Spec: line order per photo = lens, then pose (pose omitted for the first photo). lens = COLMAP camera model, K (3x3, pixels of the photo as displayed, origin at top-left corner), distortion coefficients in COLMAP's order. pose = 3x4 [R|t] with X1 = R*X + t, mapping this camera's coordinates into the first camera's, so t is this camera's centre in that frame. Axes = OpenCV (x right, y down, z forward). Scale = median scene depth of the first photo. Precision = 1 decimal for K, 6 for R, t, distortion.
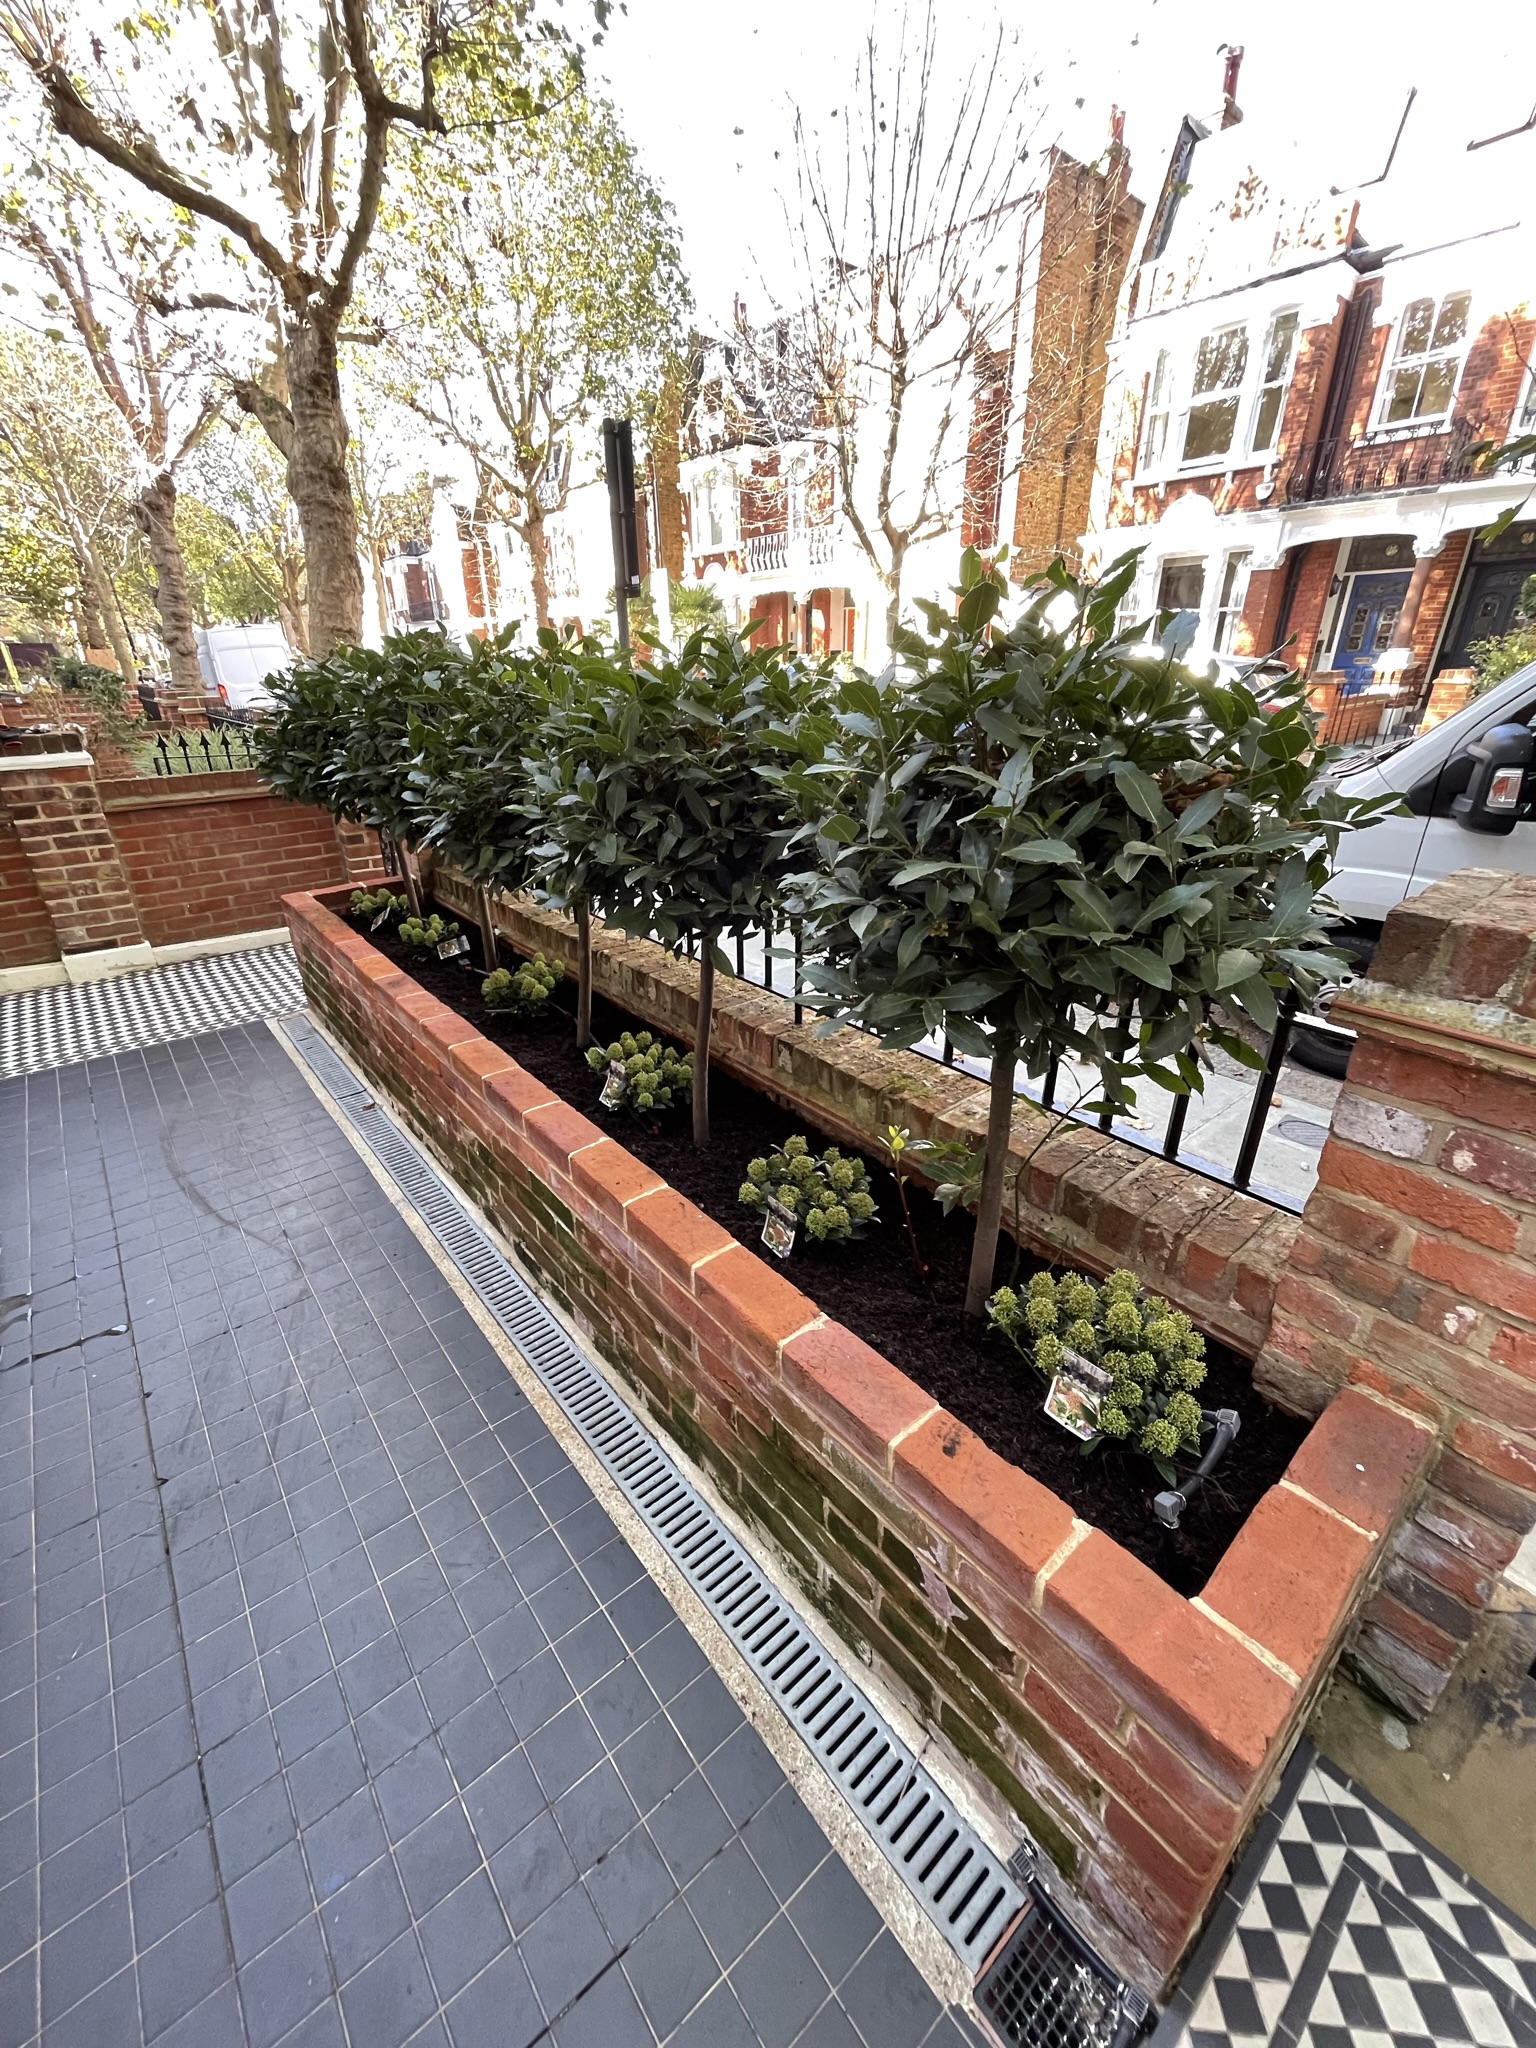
lens RADIAL K [[819.2, 0, 752.6], [0, 819.2, 1026.9], [0, 0, 1]] dist [0.000793, -0.000731]
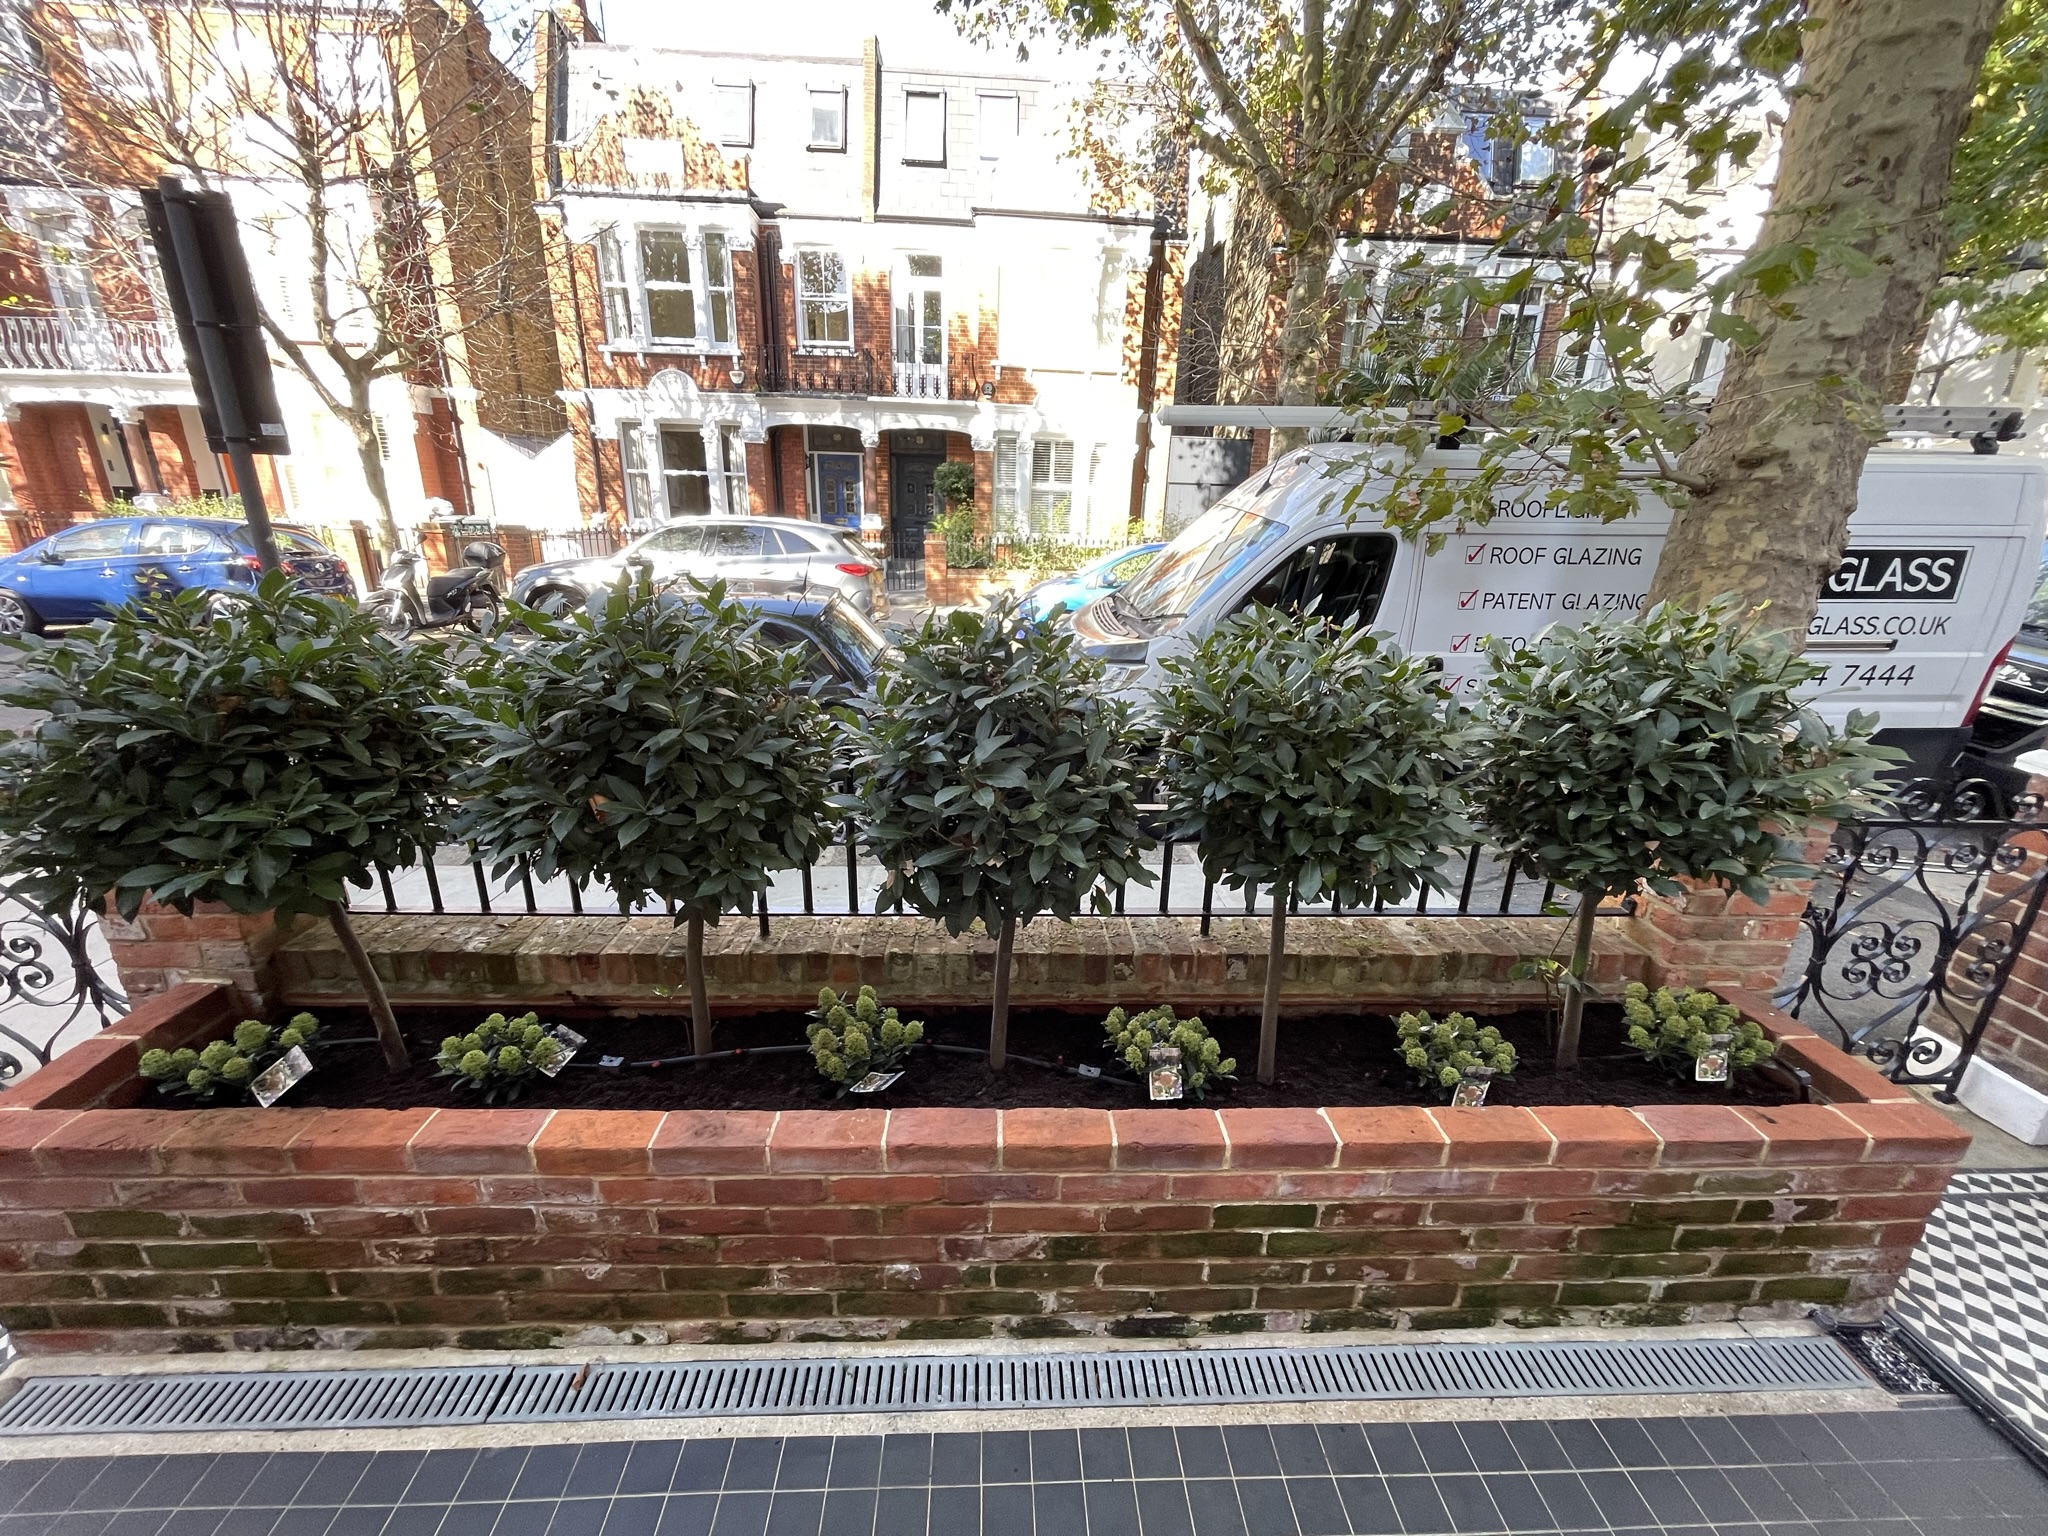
lens RADIAL K [[819.2, 0, 1022.2], [0, 819.2, 786.4], [0, 0, 1]] dist [0.000793, -0.000731]
pose [[0.601350, -0.233281, 0.764171, -0.145768], [0.298017, 0.952894, 0.056374, -0.054463], [-0.741325, 0.193836, 0.642545, 0.078073]]
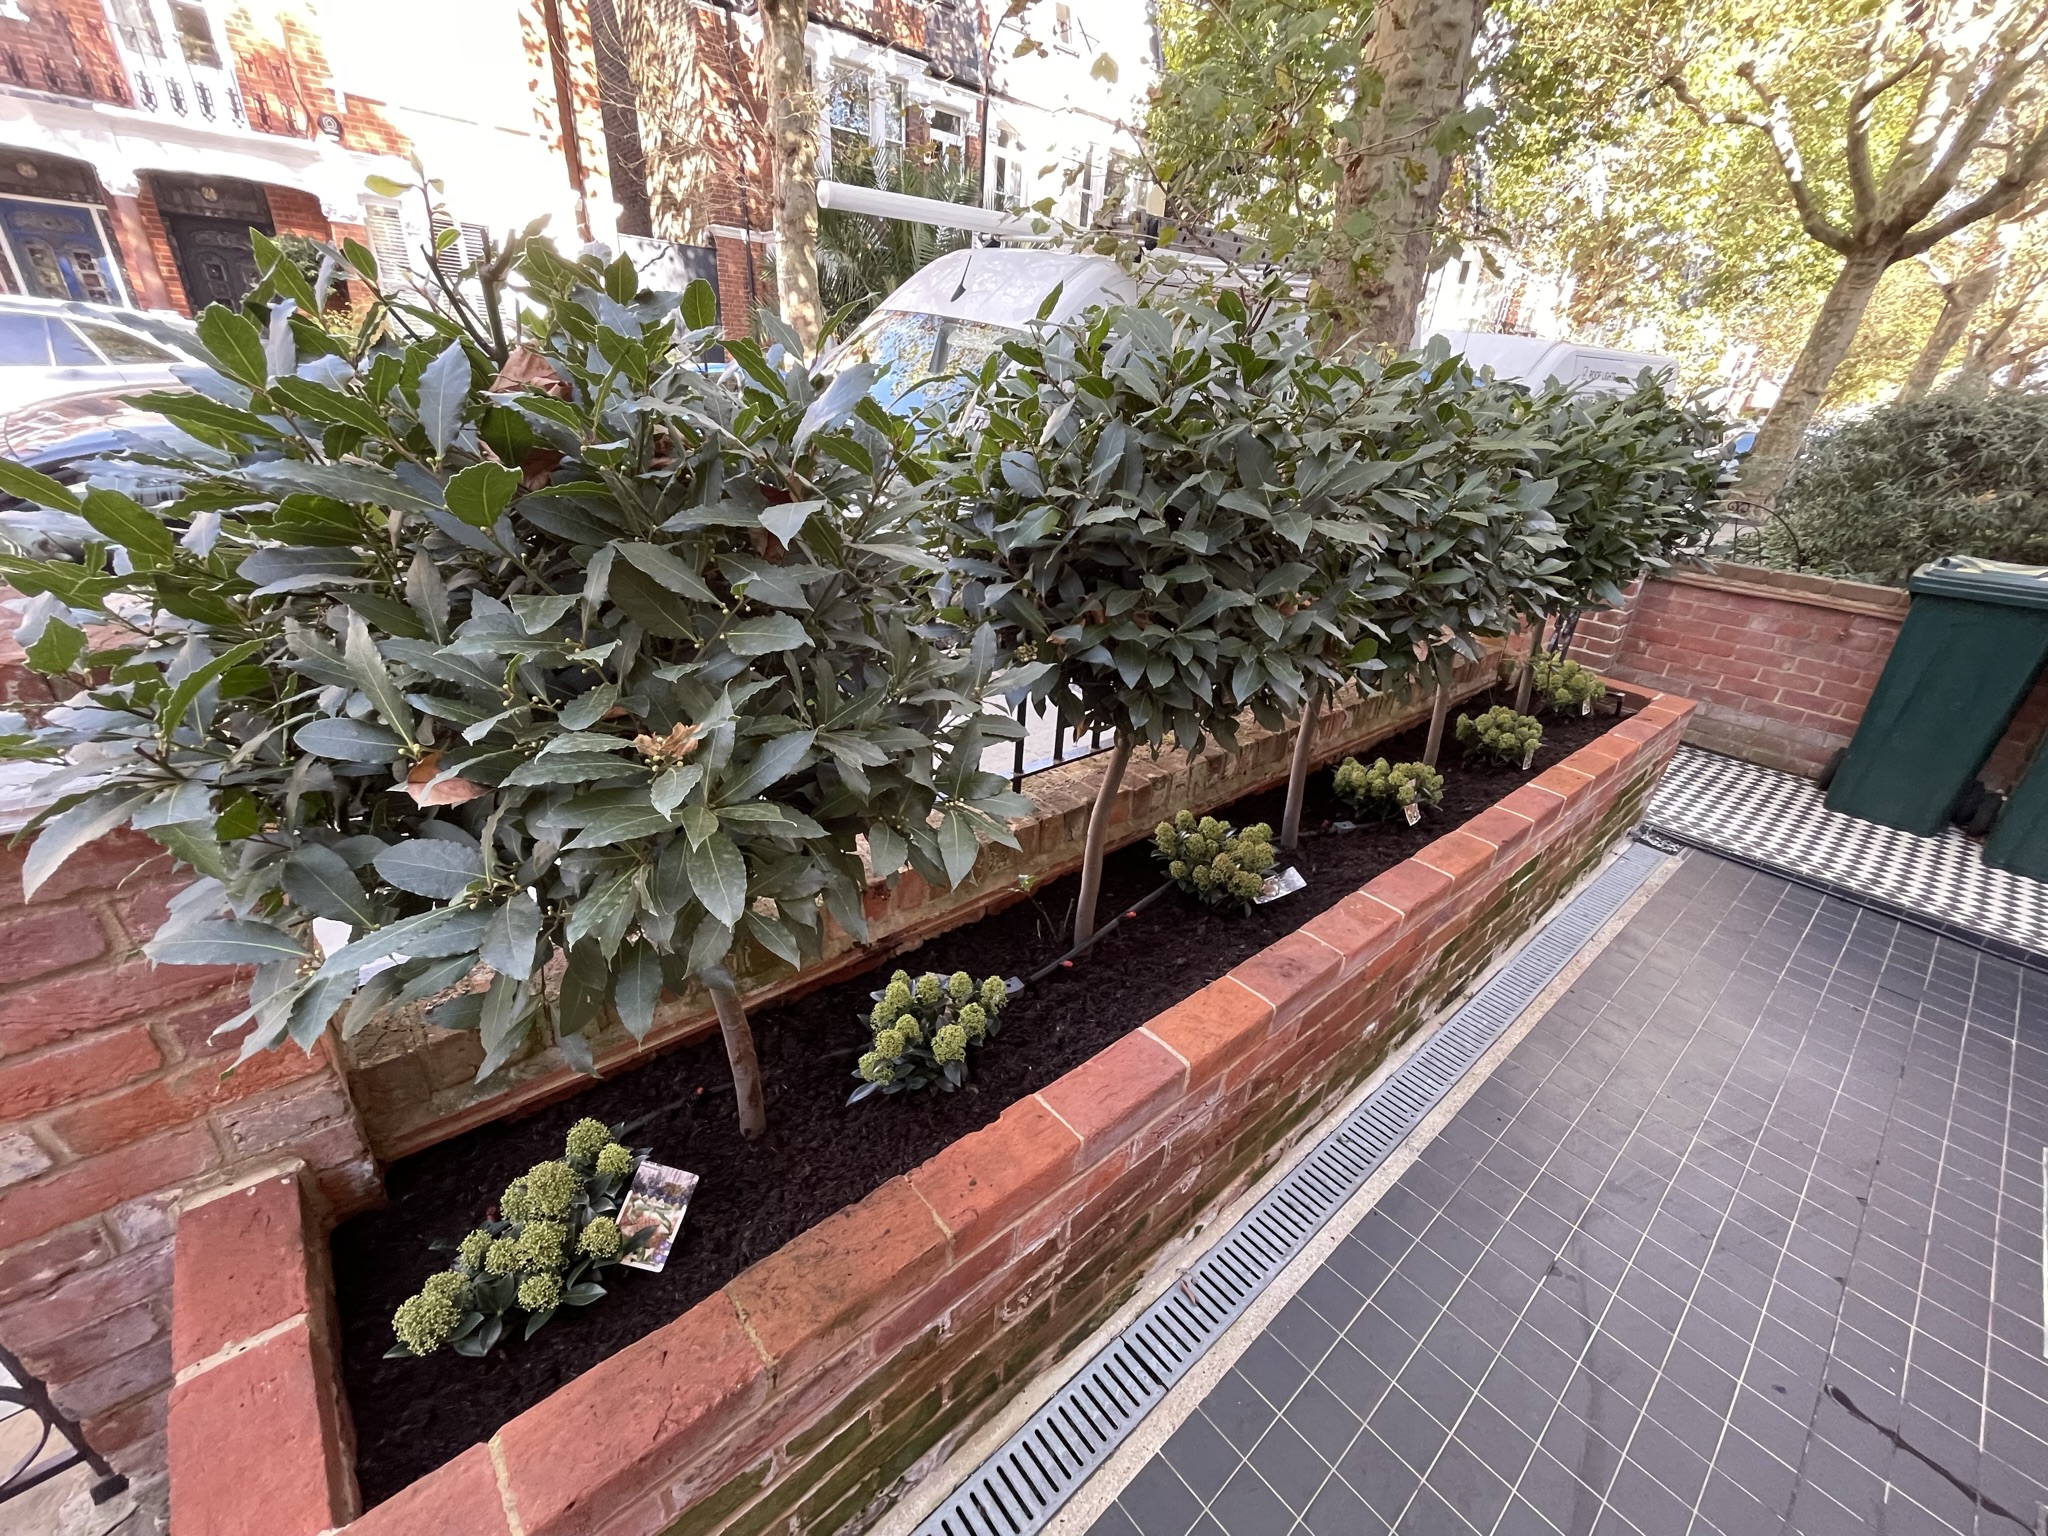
lens RADIAL K [[819.2, 0, 1024.5], [0, 819.2, 788.9], [0, 0, 1]] dist [0.000793, -0.000731]
pose [[-0.022144, -0.443440, 0.896031, -0.181115], [0.354954, 0.834373, 0.421698, -0.093507], [-0.934621, 0.327388, 0.138924, 0.216557]]
